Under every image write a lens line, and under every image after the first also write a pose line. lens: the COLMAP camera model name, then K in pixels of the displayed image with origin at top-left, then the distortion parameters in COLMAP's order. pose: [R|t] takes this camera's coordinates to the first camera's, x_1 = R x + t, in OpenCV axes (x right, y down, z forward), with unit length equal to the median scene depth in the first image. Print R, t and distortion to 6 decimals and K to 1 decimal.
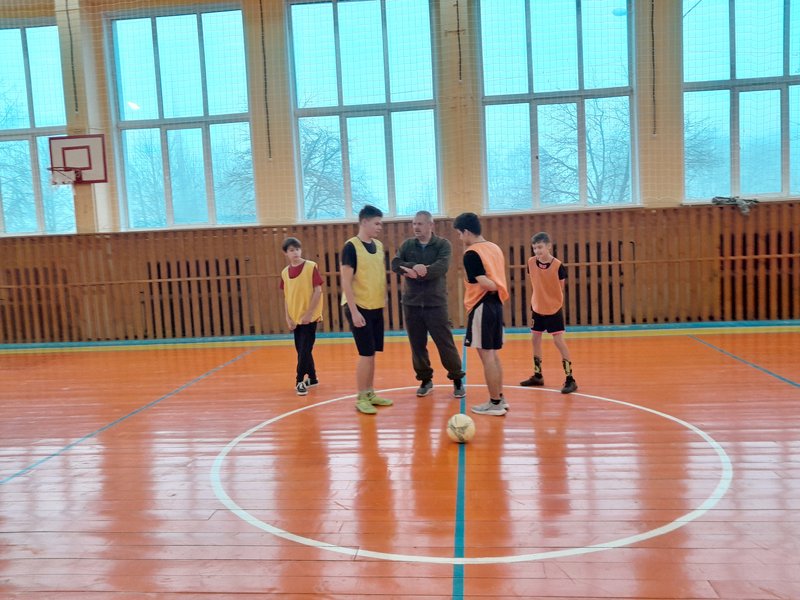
lens RADIAL K [[656.8, 0, 465.0], [0, 656.8, 301.2], [0, 0, 1]] dist [0.009639, -0.035219]
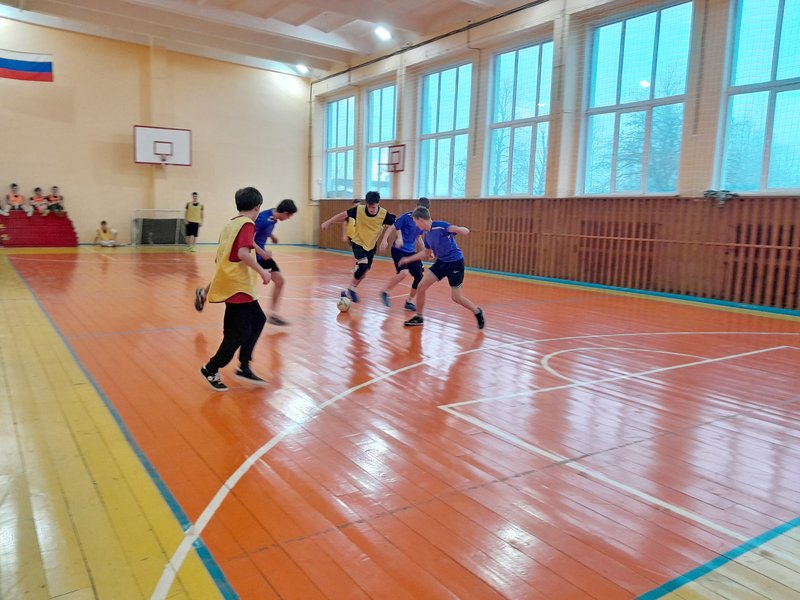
lens RADIAL K [[656.8, 0, 465.0], [0, 656.8, 301.2], [0, 0, 1]] dist [0.009639, -0.035219]
pose [[0.666459, 0.155645, -0.729114, 0.908815], [-0.118030, 0.987659, 0.102950, -0.031642], [0.736139, 0.017445, 0.676605, -0.091174]]
